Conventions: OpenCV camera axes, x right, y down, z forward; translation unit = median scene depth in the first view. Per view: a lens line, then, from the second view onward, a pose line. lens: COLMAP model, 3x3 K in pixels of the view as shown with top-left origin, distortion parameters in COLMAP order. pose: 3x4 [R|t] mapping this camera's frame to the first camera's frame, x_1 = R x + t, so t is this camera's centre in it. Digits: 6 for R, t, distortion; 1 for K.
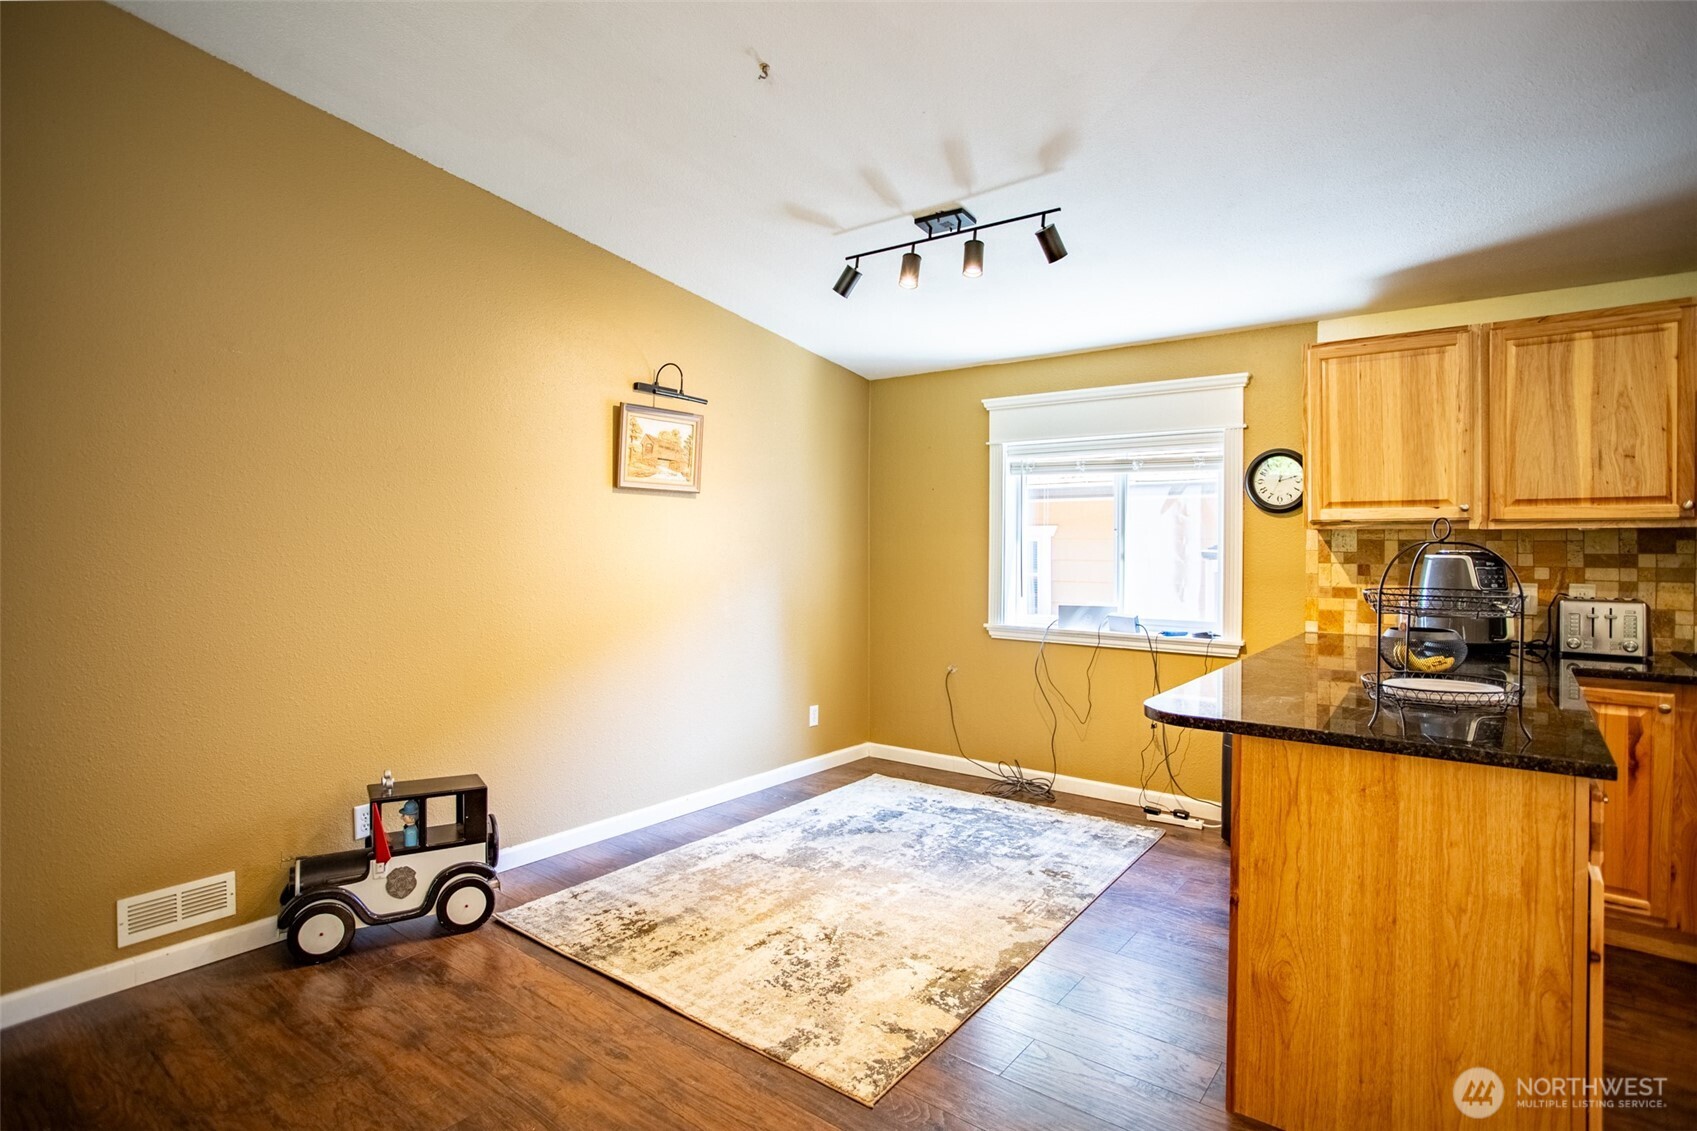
lens RADIAL K [[852.7, 0, 854.0], [0, 852.7, 545.0], [0, 0, 1]] dist [-0.062972, 0.025694]
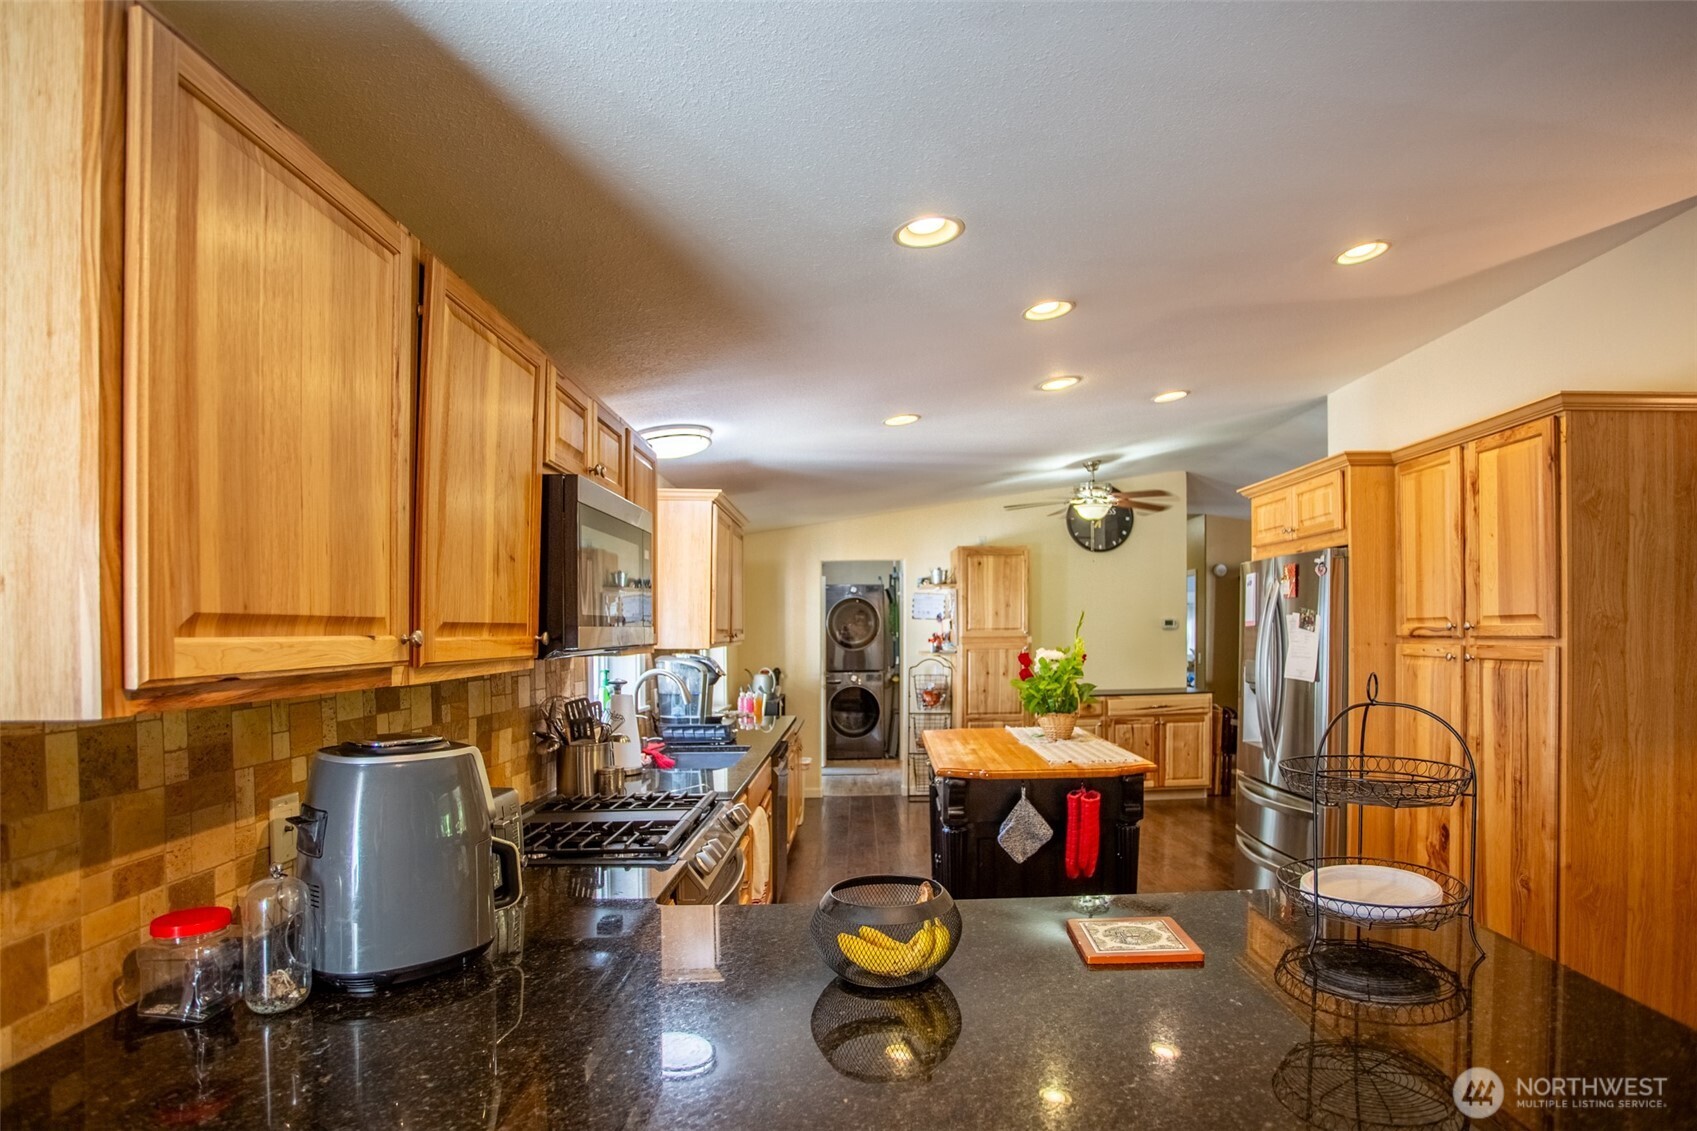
lens RADIAL K [[899.8, 0, 919.4], [0, 899.8, 637.9], [0, 0, 1]] dist [-0.026690, 0.000332]
pose [[-0.661860, -0.001620, 0.749626, 0.215266], [0.012947, 0.999824, 0.013592, -0.049462], [-0.749516, 0.018701, -0.661723, 1.157701]]
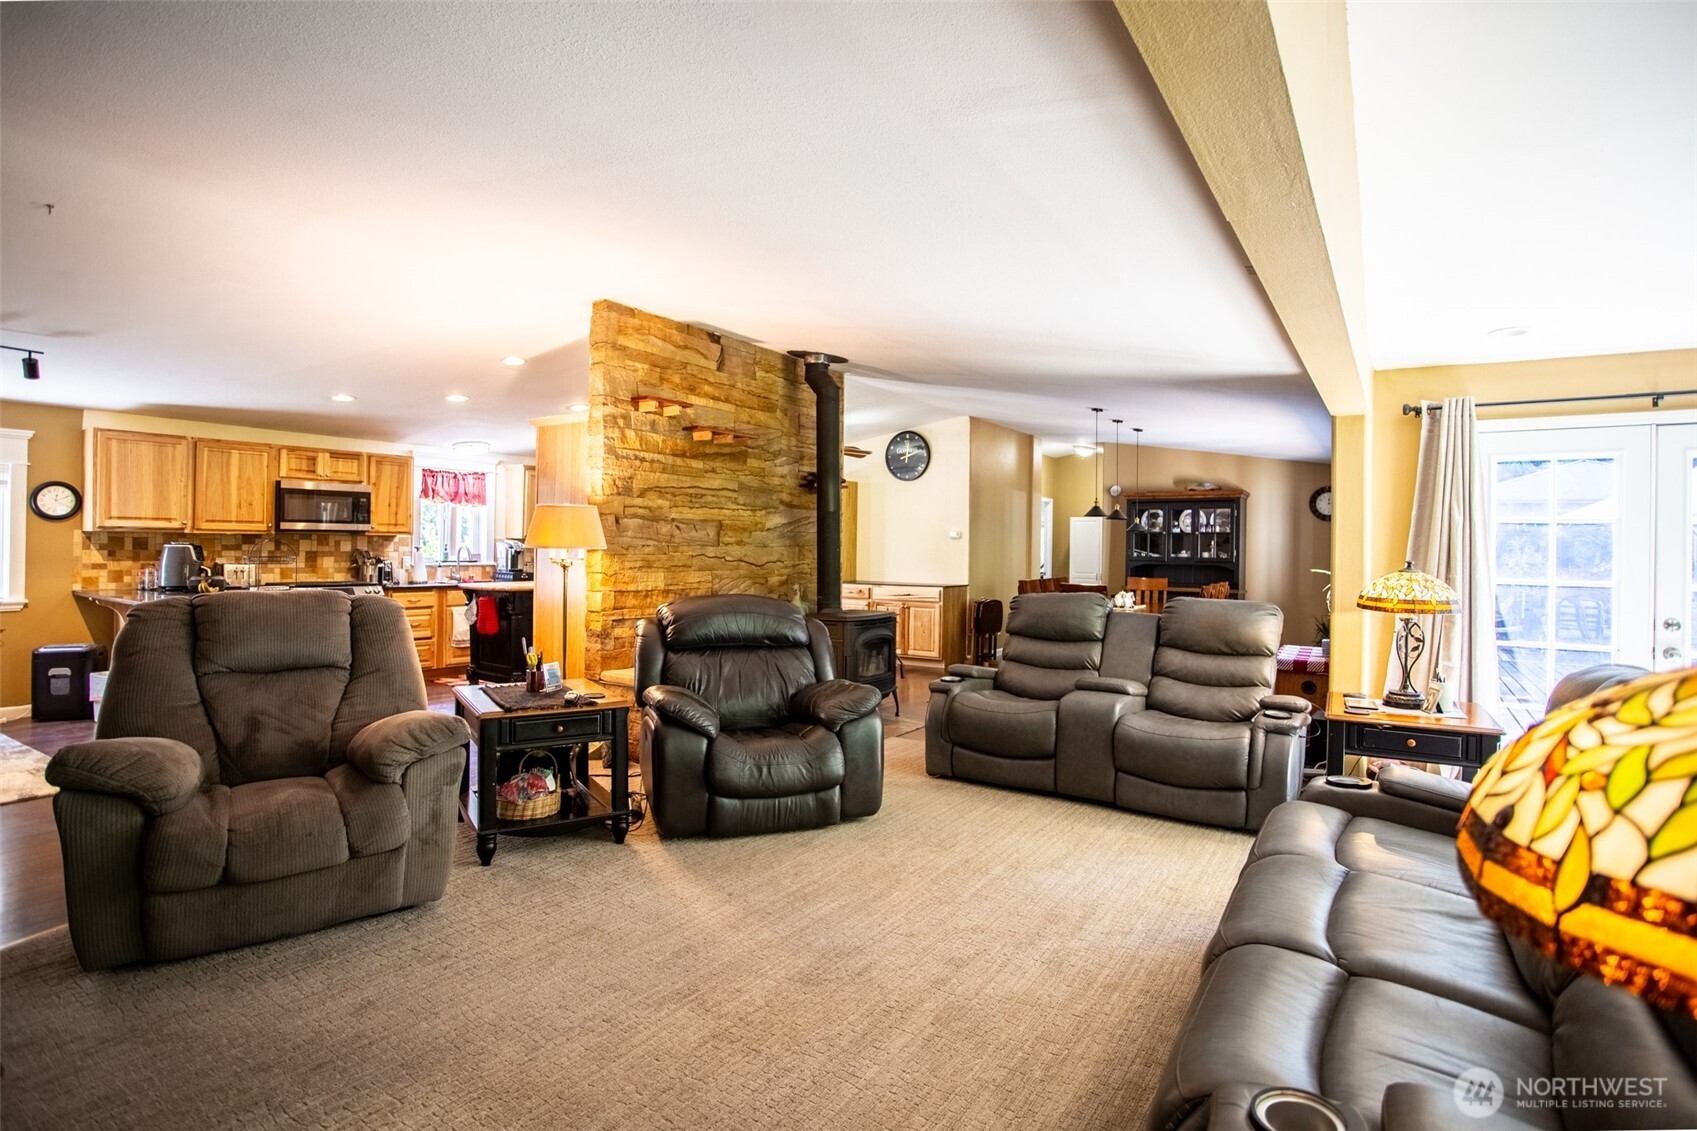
lens RADIAL K [[839.5, 0, 849.6], [0, 839.5, 546.8], [0, 0, 1]] dist [-0.072684, 0.029440]
pose [[-0.072262, -0.003145, 0.997381, -1.508224], [-0.007982, 0.999965, 0.002575, -0.002137], [-0.997354, -0.007775, -0.072284, -0.567024]]
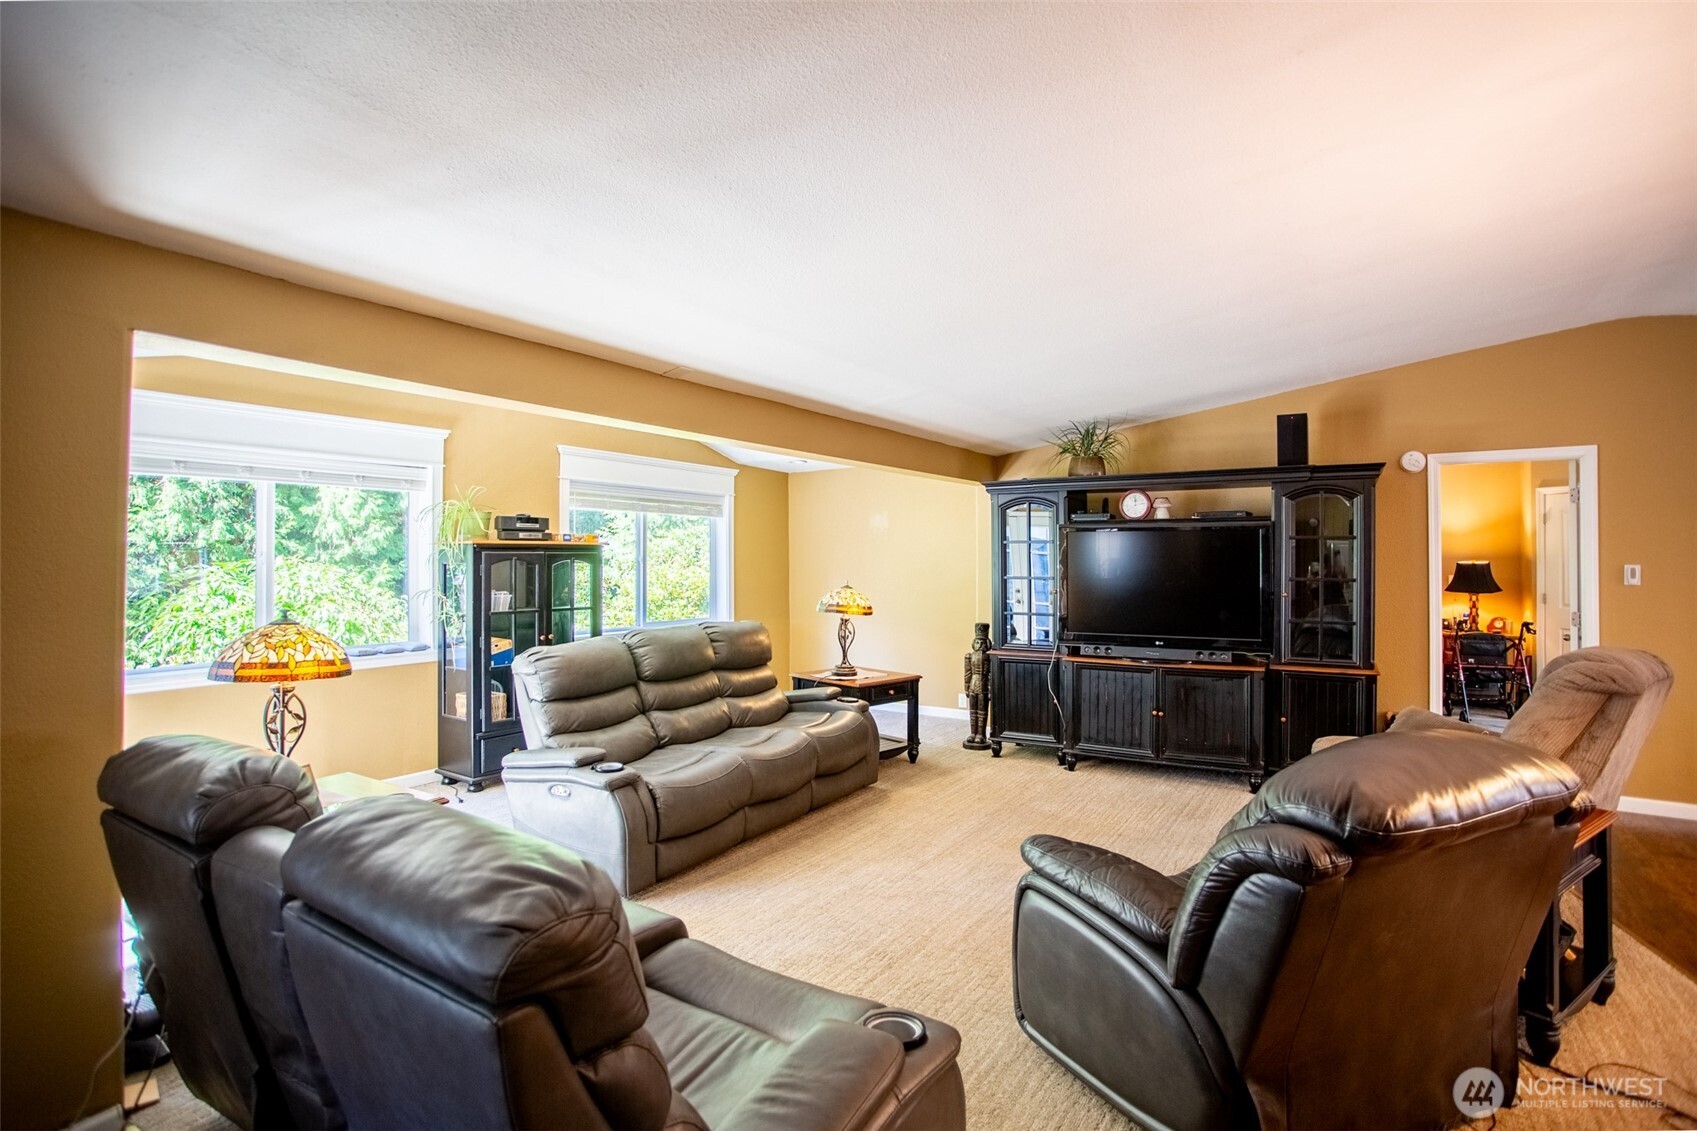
lens RADIAL K [[831.0, 0, 846.6], [0, 831.0, 546.4], [0, 0, 1]] dist [-0.070098, 0.028831]
pose [[0.092753, -0.017670, -0.995532, 0.622080], [-0.007609, 0.999801, -0.018455, -0.043967], [0.995660, 0.009287, 0.092600, -0.968118]]
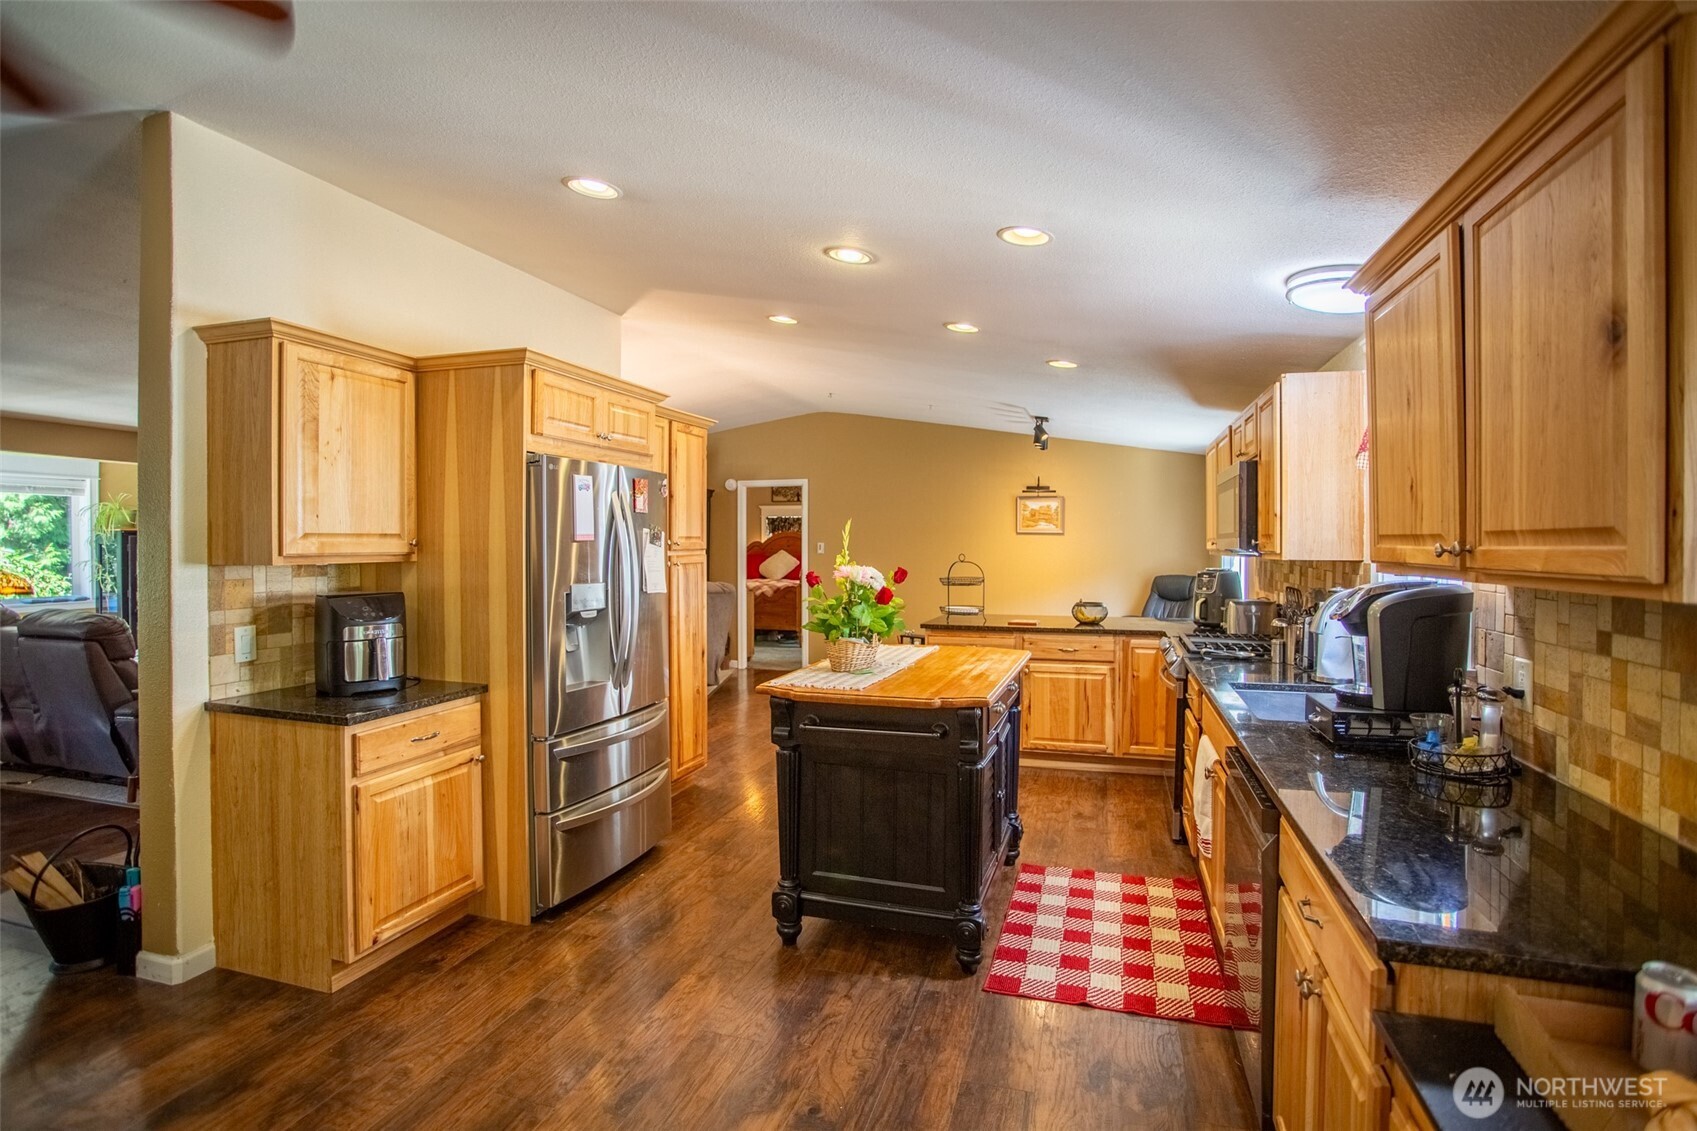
lens RADIAL K [[831.0, 0, 846.6], [0, 831.0, 546.4], [0, 0, 1]] dist [-0.070098, 0.028831]
pose [[0.355077, 0.002077, -0.934835, 2.111863], [-0.005001, 0.999987, 0.000322, -0.037224], [0.934824, 0.004561, 0.355083, -0.305545]]
